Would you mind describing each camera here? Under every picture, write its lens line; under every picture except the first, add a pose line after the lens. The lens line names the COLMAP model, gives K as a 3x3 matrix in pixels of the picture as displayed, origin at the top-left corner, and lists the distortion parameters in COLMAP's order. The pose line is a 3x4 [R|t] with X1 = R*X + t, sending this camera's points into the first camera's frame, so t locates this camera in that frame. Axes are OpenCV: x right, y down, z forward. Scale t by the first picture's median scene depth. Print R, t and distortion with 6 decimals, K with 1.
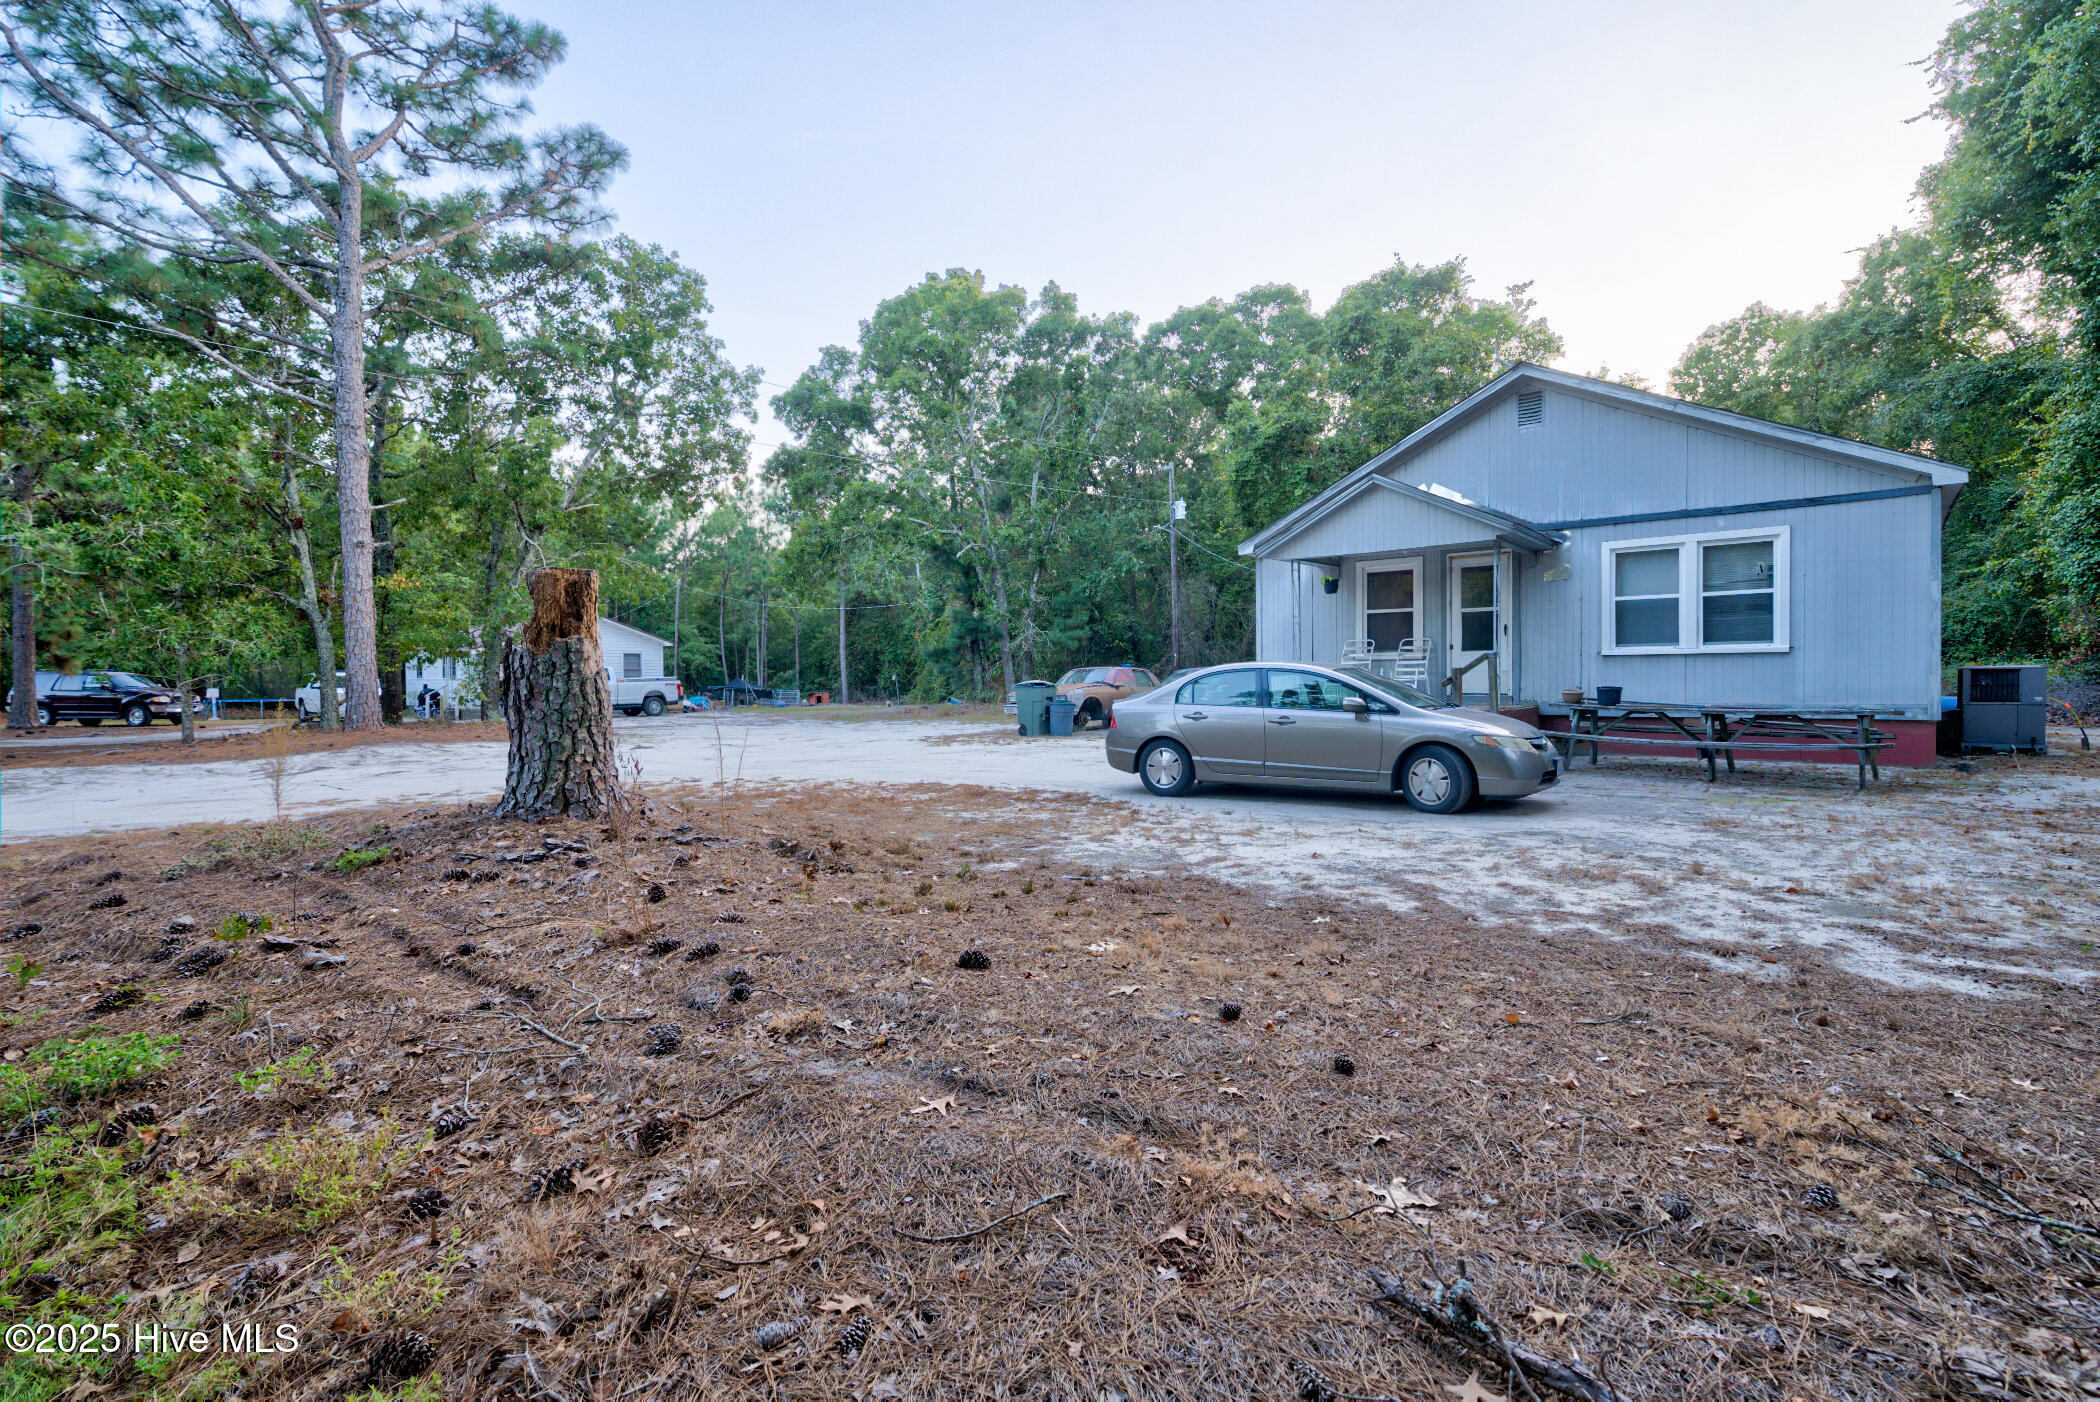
lens RADIAL K [[994.5, 0, 1047.6], [0, 994.5, 715.5], [0, 0, 1]] dist [-0.003215, -0.000595]
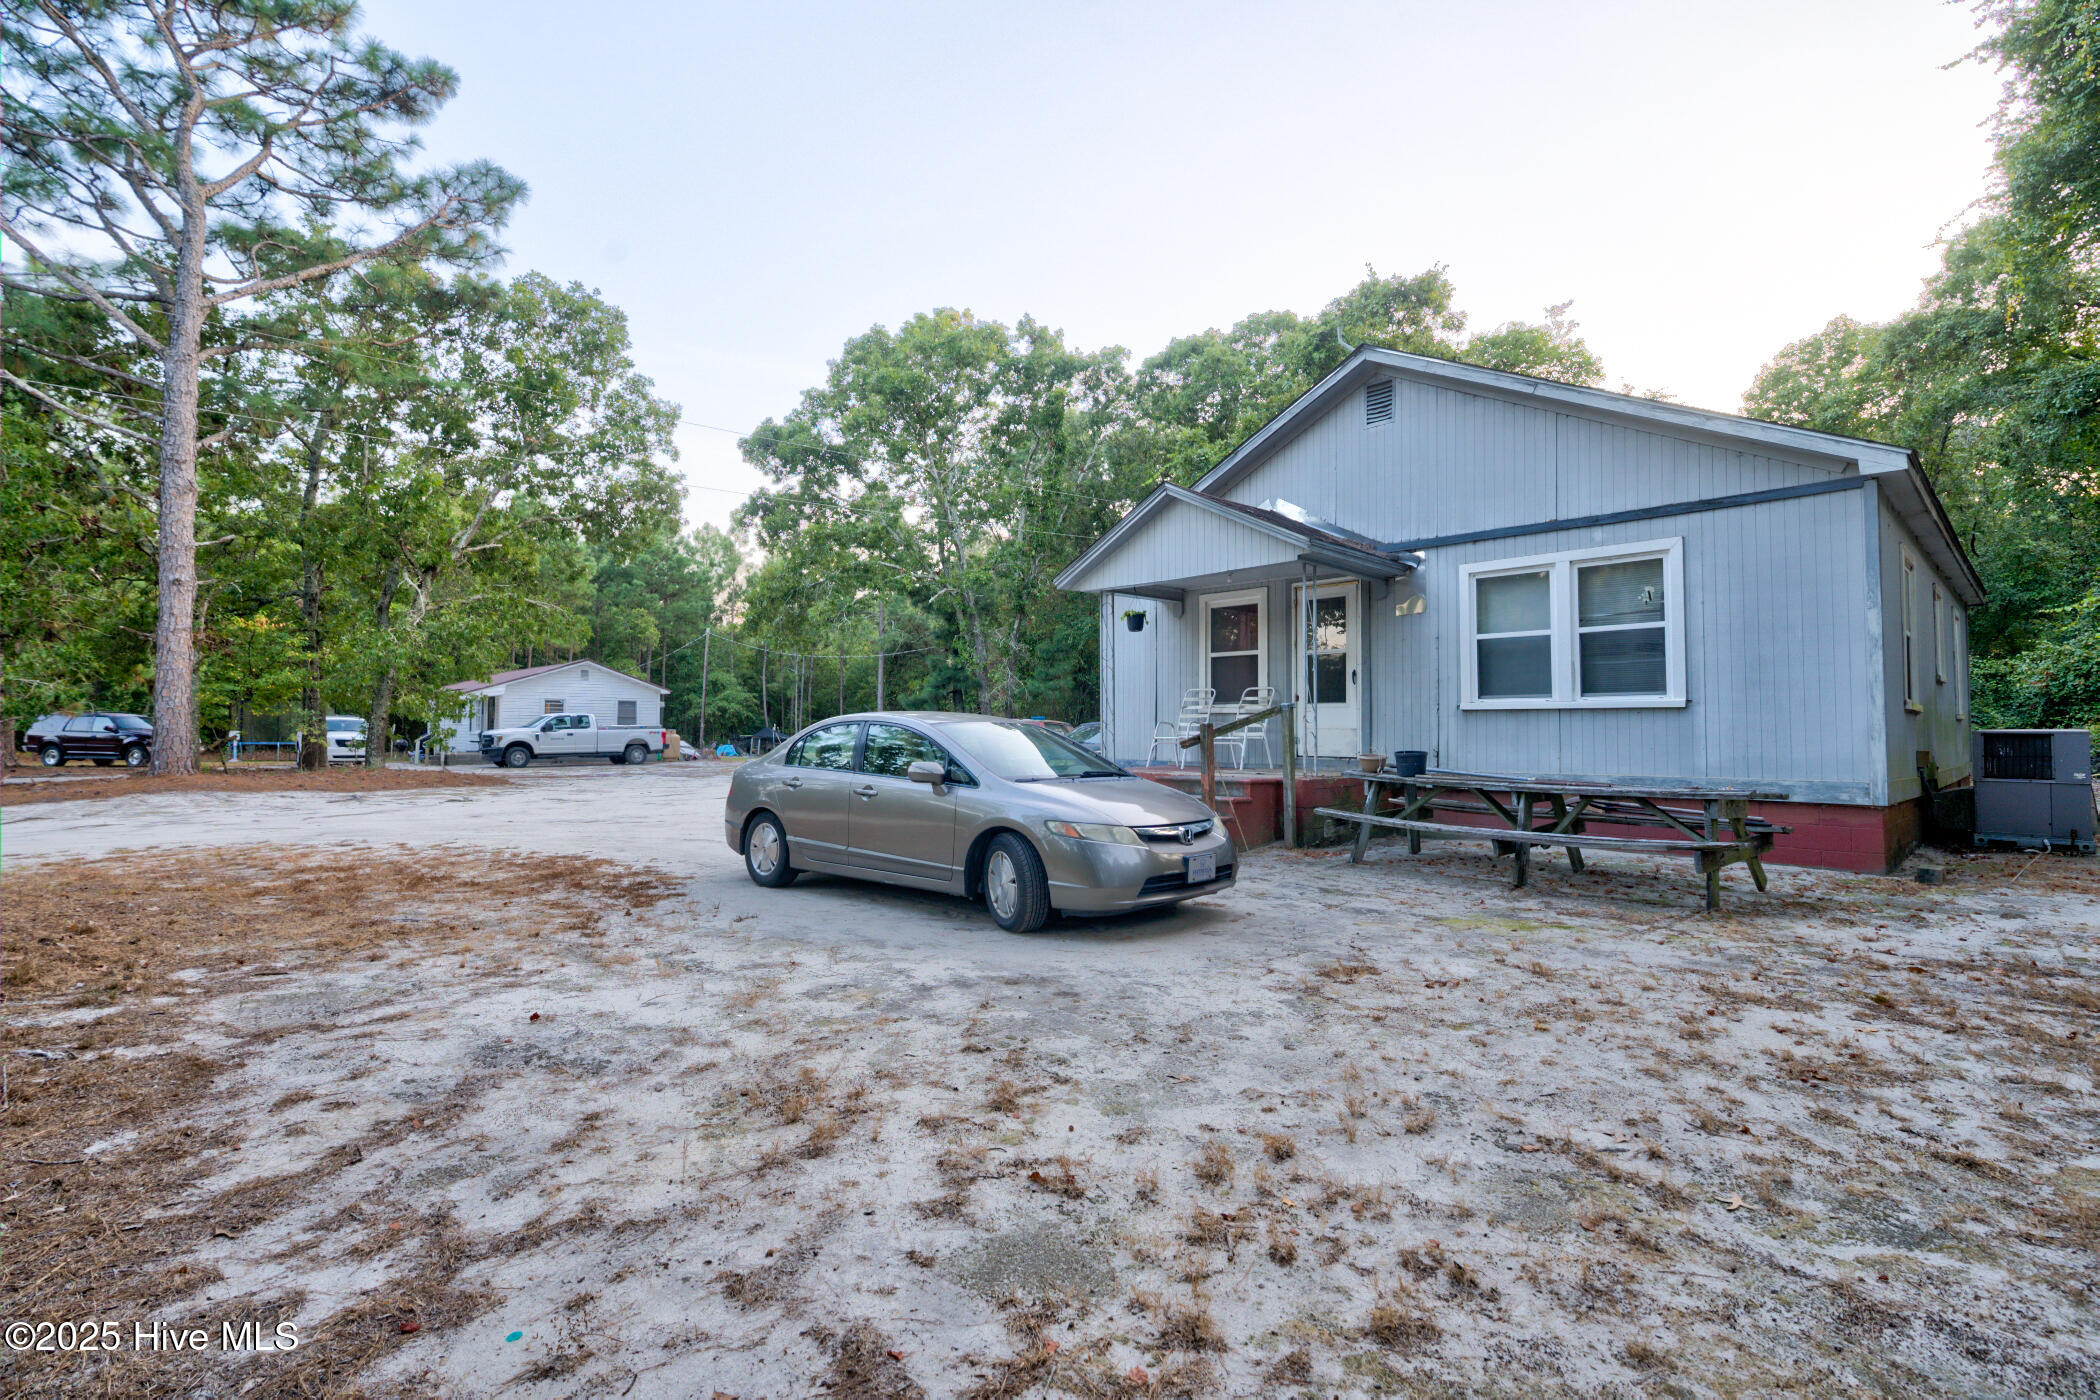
lens RADIAL K [[995.7, 0, 1050.0], [0, 995.7, 700.0], [0, 0, 1]] dist [-0.000573, 0.000465]
pose [[0.994179, 0.008724, -0.107385, 0.198087], [-0.016000, 0.997619, -0.067081, -0.006746], [0.106544, 0.068408, 0.991952, 0.120400]]
